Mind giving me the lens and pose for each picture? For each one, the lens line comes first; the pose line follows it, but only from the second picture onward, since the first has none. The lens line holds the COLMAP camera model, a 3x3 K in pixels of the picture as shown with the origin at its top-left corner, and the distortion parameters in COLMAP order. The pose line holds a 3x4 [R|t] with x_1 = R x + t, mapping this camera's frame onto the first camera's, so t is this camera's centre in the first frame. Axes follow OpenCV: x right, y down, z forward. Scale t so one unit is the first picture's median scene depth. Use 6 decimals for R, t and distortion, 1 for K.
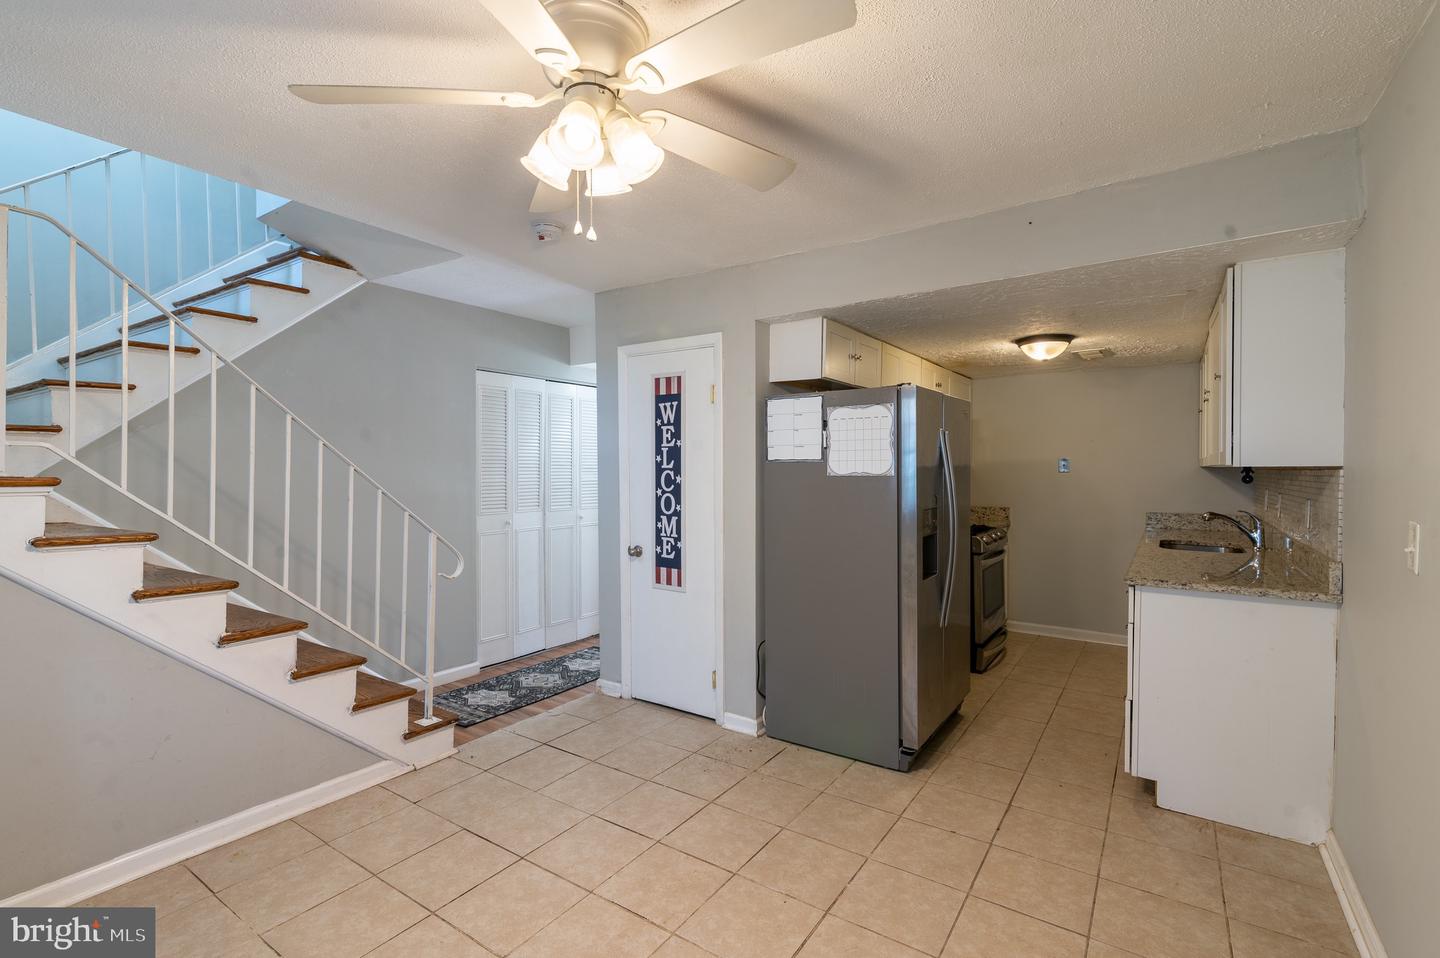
lens RADIAL K [[655.9, 0, 722.7], [0, 655.9, 476.9], [0, 0, 1]] dist [0.019631, -0.000248]
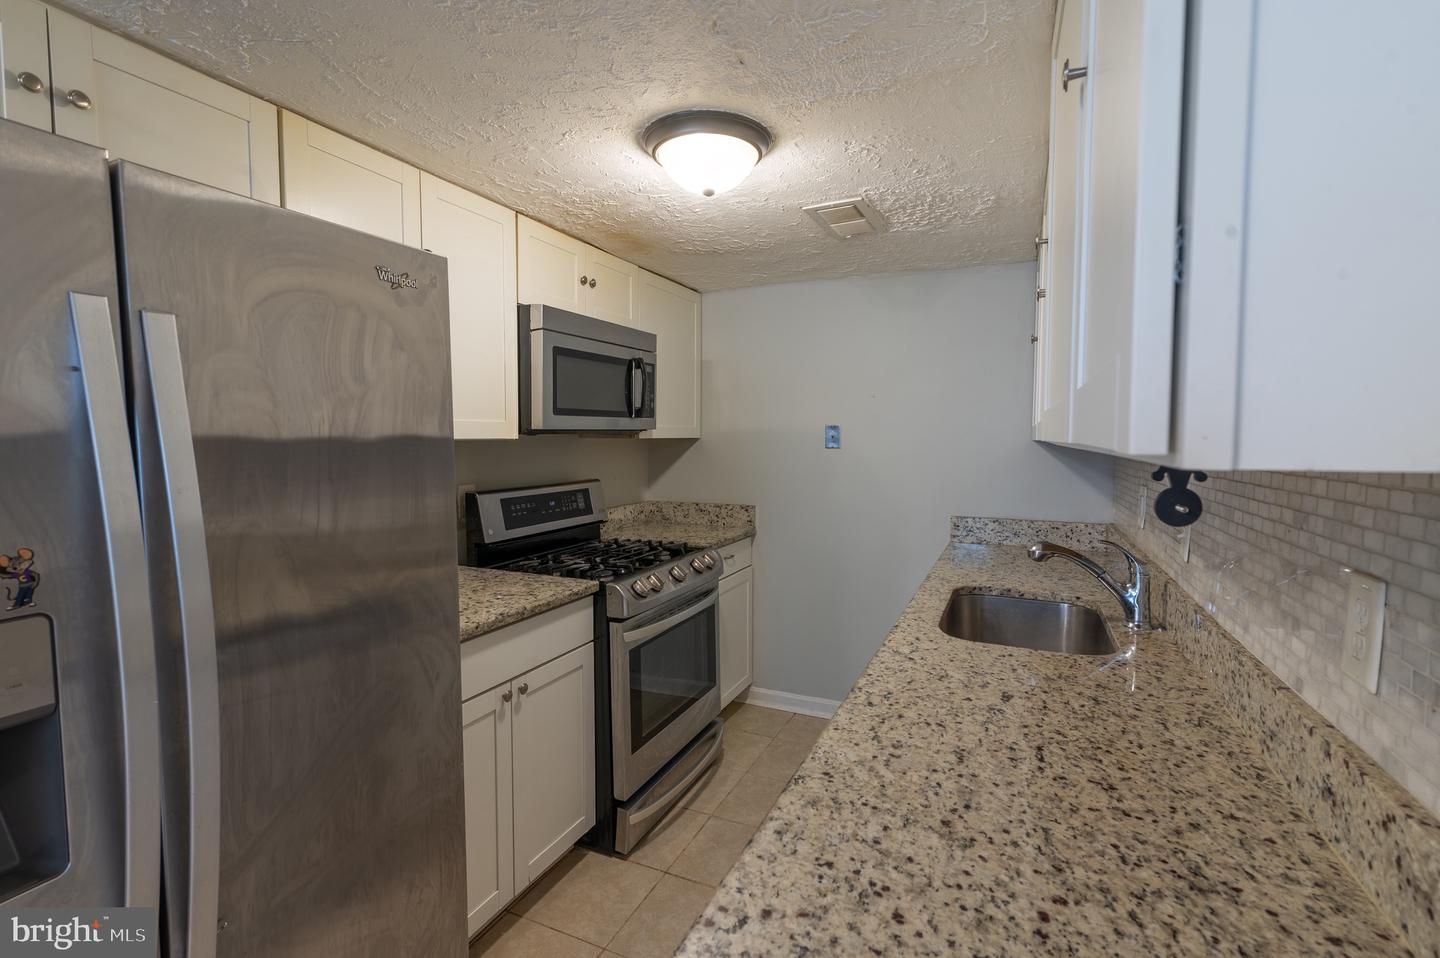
lens RADIAL K [[655.9, 0, 717.1], [0, 655.9, 478.9], [0, 0, 1]] dist [0.019631, -0.000248]
pose [[0.986031, -0.007891, 0.166375, 0.279565], [-0.000751, 0.998656, 0.051818, -0.008811], [-0.166560, -0.051219, 0.984700, 0.378289]]
